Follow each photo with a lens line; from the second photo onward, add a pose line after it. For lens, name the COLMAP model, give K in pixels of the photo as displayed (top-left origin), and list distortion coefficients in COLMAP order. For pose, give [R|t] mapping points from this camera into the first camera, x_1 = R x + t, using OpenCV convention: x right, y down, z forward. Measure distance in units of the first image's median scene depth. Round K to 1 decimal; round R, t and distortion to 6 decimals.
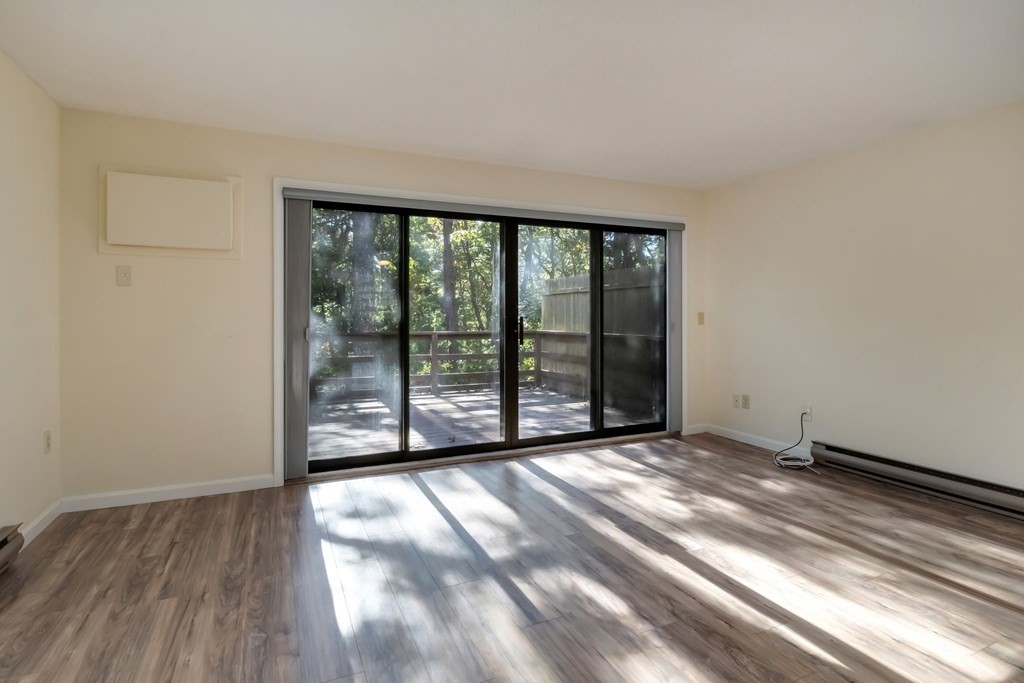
lens RADIAL K [[521.0, 0, 508.2], [0, 521.0, 332.0], [0, 0, 1]] dist [-0.003049, -0.000320]
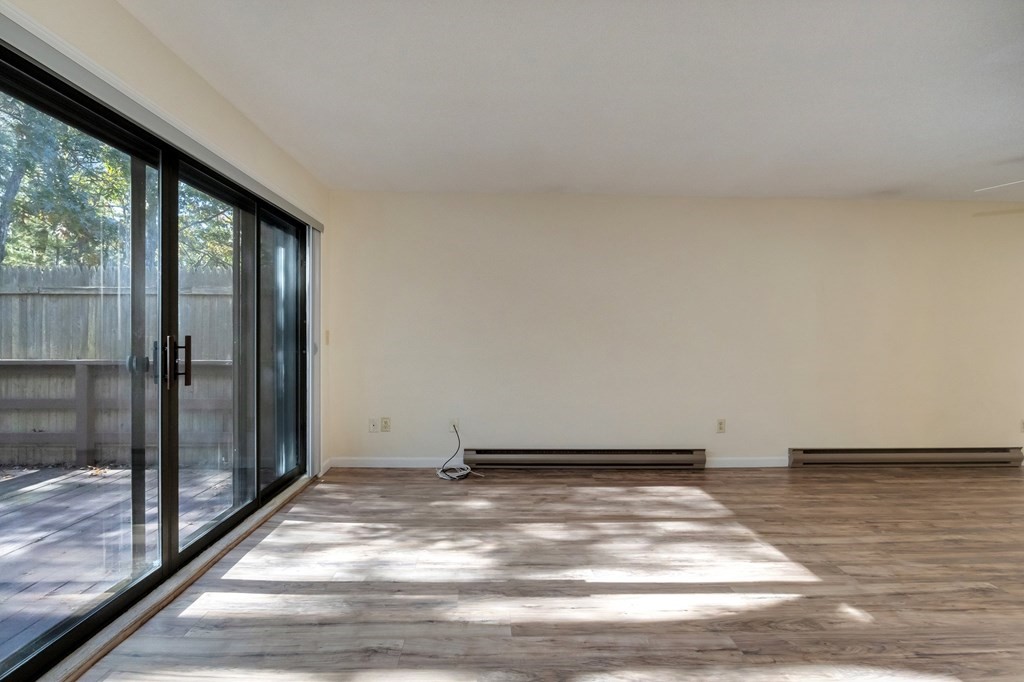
lens RADIAL K [[521.0, 0, 508.2], [0, 521.0, 331.5], [0, 0, 1]] dist [-0.003049, -0.000320]
pose [[0.385281, 0.004503, 0.922789, -0.342505], [0.025342, 0.999559, -0.015458, -0.016149], [-0.922451, 0.029341, 0.384997, 0.425142]]
